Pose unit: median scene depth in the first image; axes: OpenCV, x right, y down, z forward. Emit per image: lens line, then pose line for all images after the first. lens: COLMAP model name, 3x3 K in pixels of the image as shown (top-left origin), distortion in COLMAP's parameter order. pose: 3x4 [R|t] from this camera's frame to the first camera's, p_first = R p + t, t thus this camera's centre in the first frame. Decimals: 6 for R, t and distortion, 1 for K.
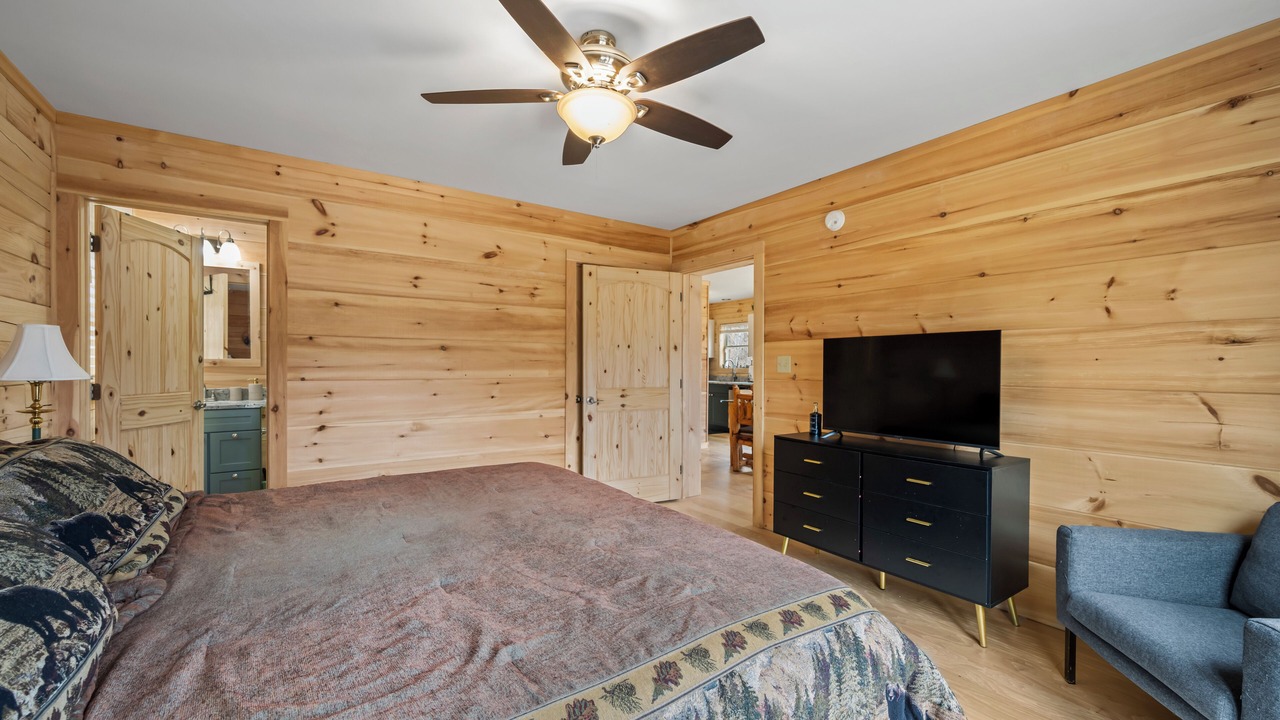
lens RADIAL K [[514.4, 0, 639.6], [0, 514.4, 364.9], [0, 0, 1]] dist [-0.000222, -0.000002]
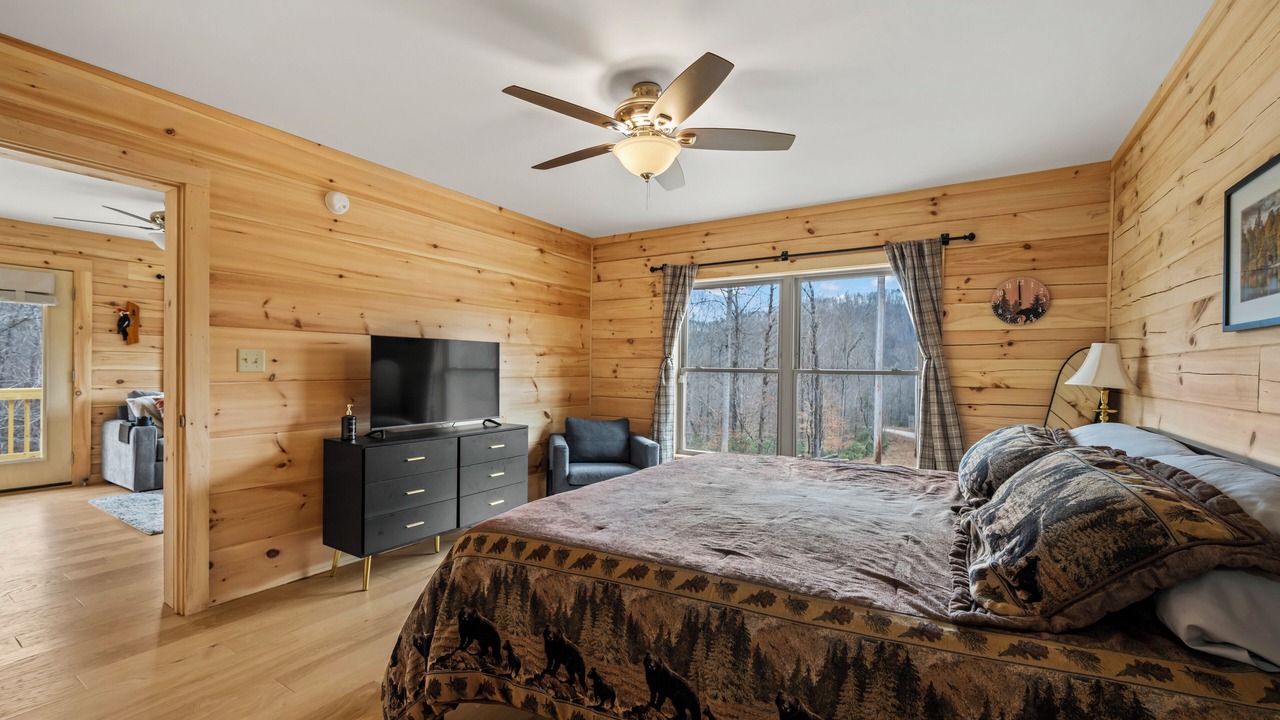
lens RADIAL K [[522.3, 0, 639.4], [0, 522.3, 367.2], [0, 0, 1]] dist [0.000991, 0.000002]
pose [[-0.390041, -0.007861, 0.920764, -0.680684], [-0.013699, 0.999902, 0.002733, -0.001000], [-0.920696, -0.011547, -0.390110, 0.872657]]
